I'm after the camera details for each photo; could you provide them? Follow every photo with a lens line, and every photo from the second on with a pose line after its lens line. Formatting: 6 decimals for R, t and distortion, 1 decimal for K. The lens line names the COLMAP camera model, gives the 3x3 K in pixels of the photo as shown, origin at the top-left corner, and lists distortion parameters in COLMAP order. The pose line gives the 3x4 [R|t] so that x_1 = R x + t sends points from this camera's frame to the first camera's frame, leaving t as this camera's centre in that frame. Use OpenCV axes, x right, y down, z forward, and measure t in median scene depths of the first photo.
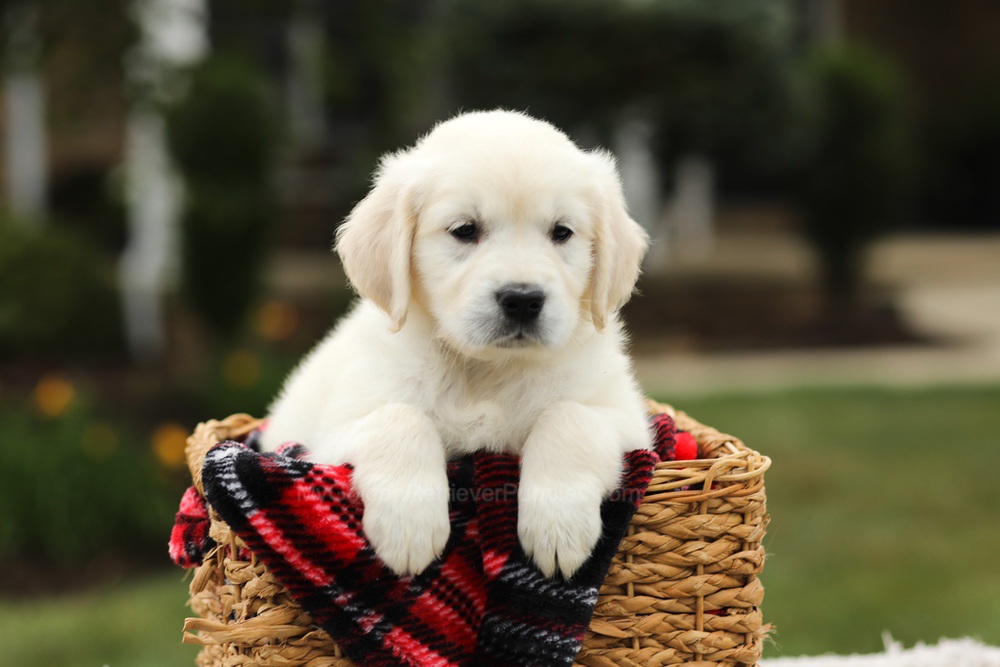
lens RADIAL K [[2804.7, 0, 500.0], [0, 2804.7, 333.5], [0, 0, 1]] dist [-0.096712, 1.438779]
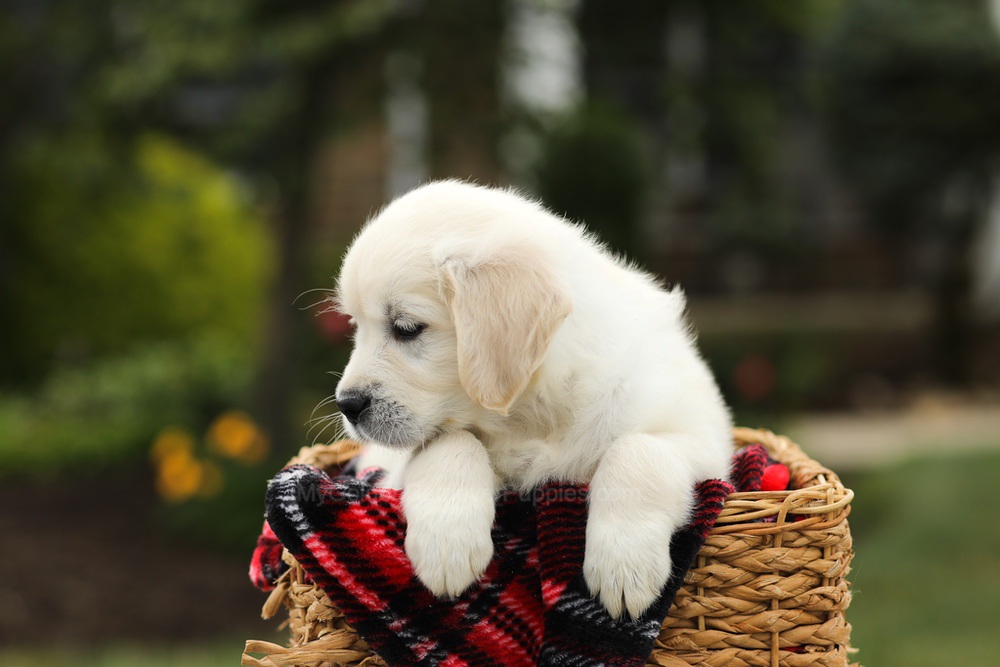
lens RADIAL K [[2804.7, 0, 500.0], [0, 2804.7, 333.5], [0, 0, 1]] dist [-0.096712, 1.438779]
pose [[0.989199, 0.010168, -0.146224, 0.118718], [-0.012696, 0.999785, -0.016368, 0.007701], [0.146027, 0.018048, 0.989116, 0.027088]]
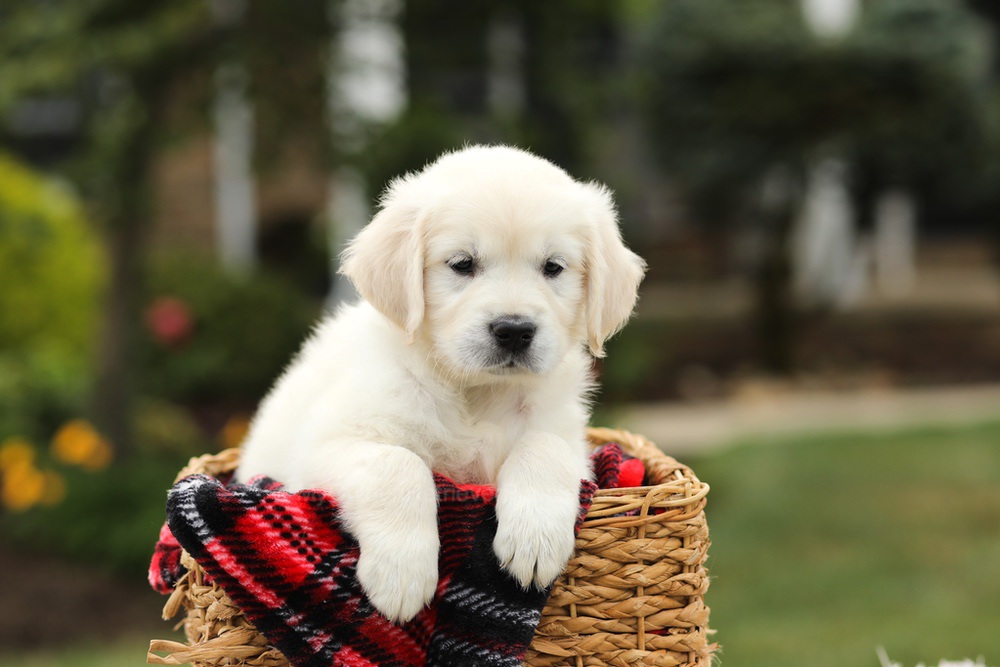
lens RADIAL K [[2804.7, 0, 500.0], [0, 2804.7, 333.5], [0, 0, 1]] dist [-0.096712, 1.438779]
pose [[0.996454, -0.014715, -0.082844, 0.108157], [0.013522, 0.999797, -0.014940, 0.002611], [0.083047, 0.013766, 0.996451, -0.052923]]
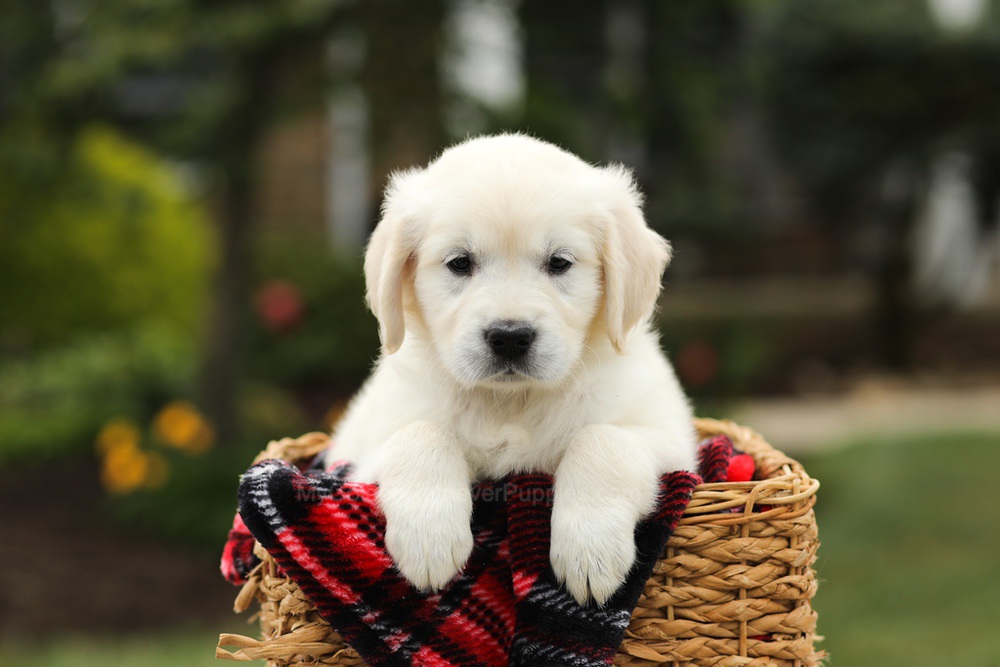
lens RADIAL K [[2804.7, 0, 500.0], [0, 2804.7, 333.5], [0, 0, 1]] dist [-0.096712, 1.438779]
pose [[0.992214, 0.003715, -0.124493, 0.109496], [-0.005236, 0.999916, -0.011896, 0.005282], [0.124438, 0.012455, 0.992149, 0.015488]]
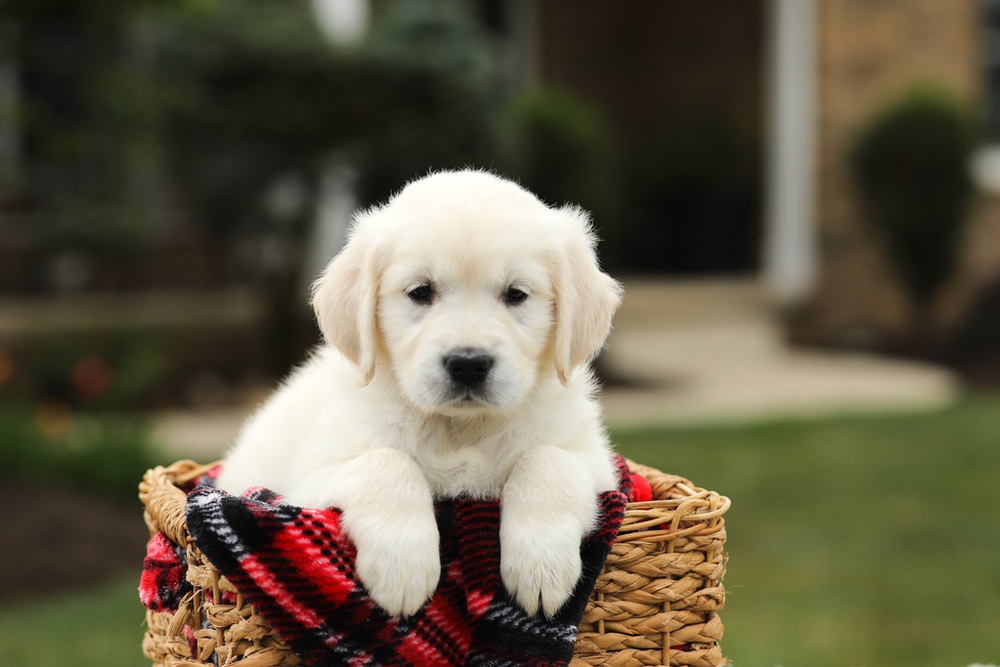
lens RADIAL K [[2804.7, 0, 500.0], [0, 2804.7, 333.5], [0, 0, 1]] dist [-0.096712, 1.438779]
pose [[0.993100, -0.003707, 0.117210, -0.110849], [0.005611, 0.999858, -0.015912, -0.000200], [-0.117135, 0.016459, 0.992980, -0.019173]]
